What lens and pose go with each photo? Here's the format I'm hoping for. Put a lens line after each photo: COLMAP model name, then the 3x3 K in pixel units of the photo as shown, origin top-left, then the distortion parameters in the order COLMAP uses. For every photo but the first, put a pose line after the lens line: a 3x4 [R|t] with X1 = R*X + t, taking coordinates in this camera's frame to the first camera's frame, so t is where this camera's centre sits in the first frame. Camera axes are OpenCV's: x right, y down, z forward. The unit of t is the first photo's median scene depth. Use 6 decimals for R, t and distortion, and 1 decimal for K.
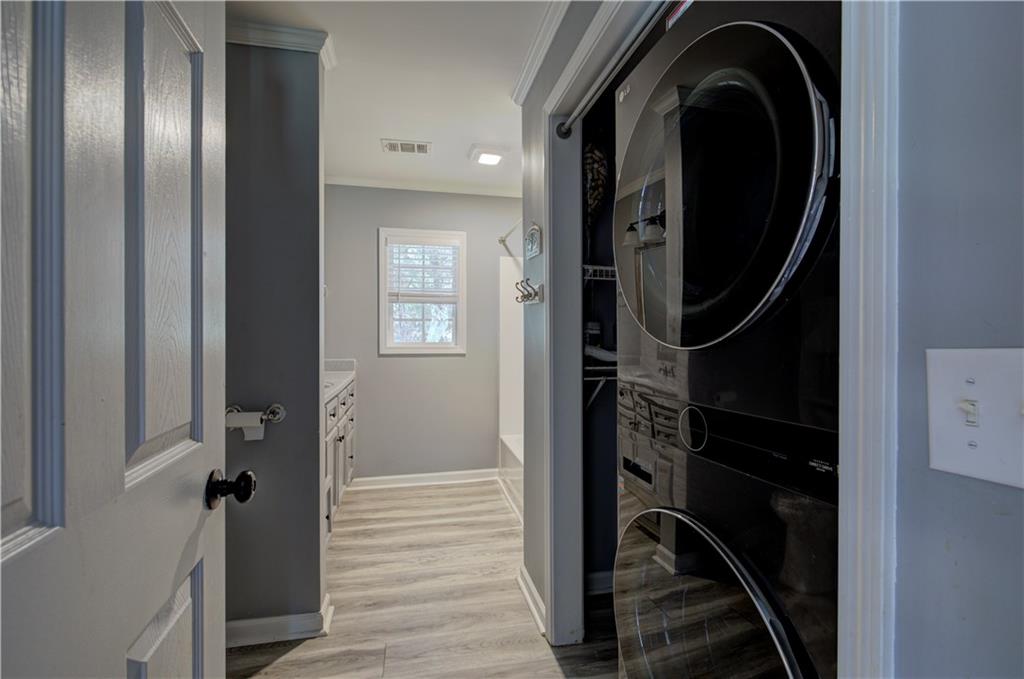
lens RADIAL K [[460.6, 0, 516.3], [0, 460.6, 338.8], [0, 0, 1]] dist [0.000484, 0.000259]
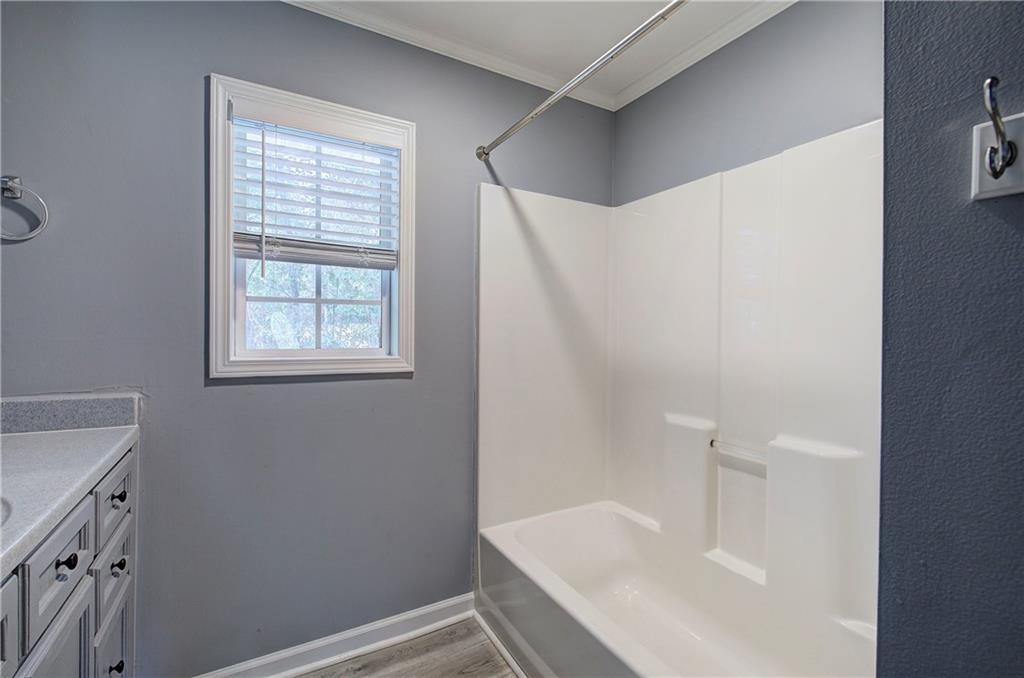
lens RADIAL K [[460.6, 0, 517.7], [0, 460.6, 335.4], [0, 0, 1]] dist [0.000484, 0.000259]
pose [[0.944264, 0.006687, 0.329120, -0.165782], [-0.007244, 0.999974, 0.000467, -0.007198], [-0.329109, -0.002825, 0.944288, 0.499266]]
